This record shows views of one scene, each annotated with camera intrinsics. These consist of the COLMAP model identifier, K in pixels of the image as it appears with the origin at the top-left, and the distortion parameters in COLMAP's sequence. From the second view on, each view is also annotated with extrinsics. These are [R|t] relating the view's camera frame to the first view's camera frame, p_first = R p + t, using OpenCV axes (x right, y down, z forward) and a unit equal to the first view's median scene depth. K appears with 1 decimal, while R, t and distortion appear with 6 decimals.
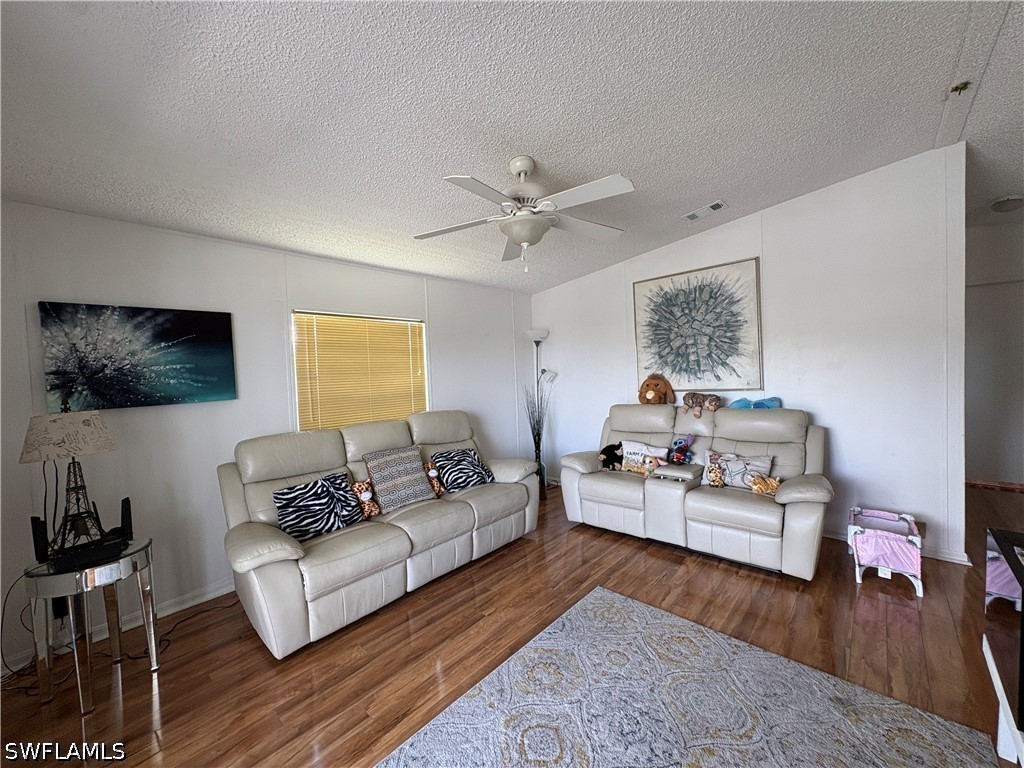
lens RADIAL K [[405.7, 0, 513.4], [0, 405.7, 385.2], [0, 0, 1]] dist [-0.000201, 0.000136]
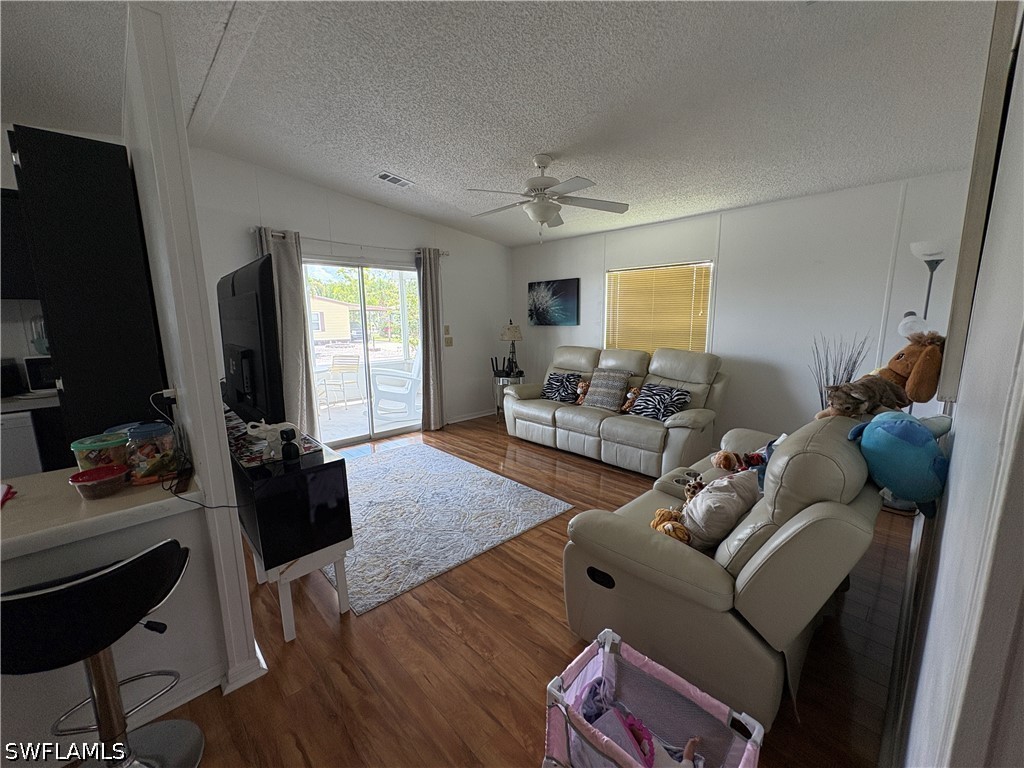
lens RADIAL K [[405.7, 0, 511.9], [0, 405.7, 387.6], [0, 0, 1]] dist [-0.000201, 0.000136]
pose [[-0.072748, 0.210174, -0.974954, 1.367537], [-0.024694, 0.976865, 0.212428, -0.083904], [0.997045, 0.039529, -0.065875, 0.940678]]
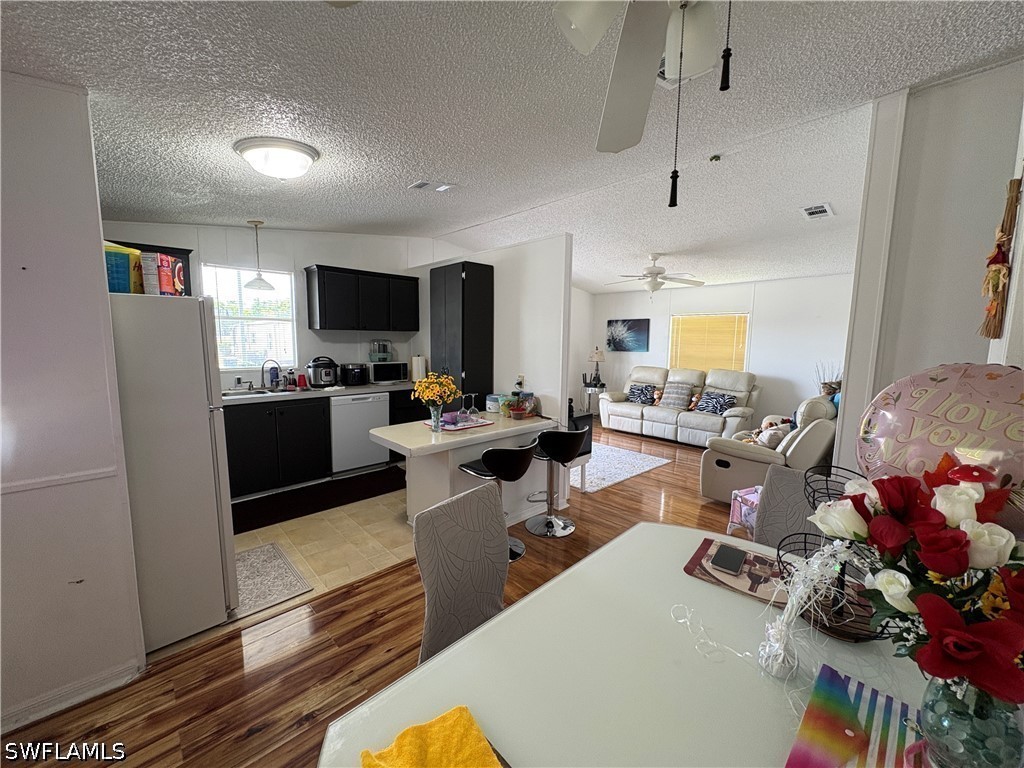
lens RADIAL K [[405.7, 0, 513.1], [0, 405.7, 387.6], [0, 0, 1]] dist [-0.000201, 0.000136]
pose [[-0.082679, 0.153329, -0.984710, 2.252151], [-0.047612, 0.986357, 0.157583, -0.122360], [0.995438, 0.059913, -0.074250, 0.390947]]
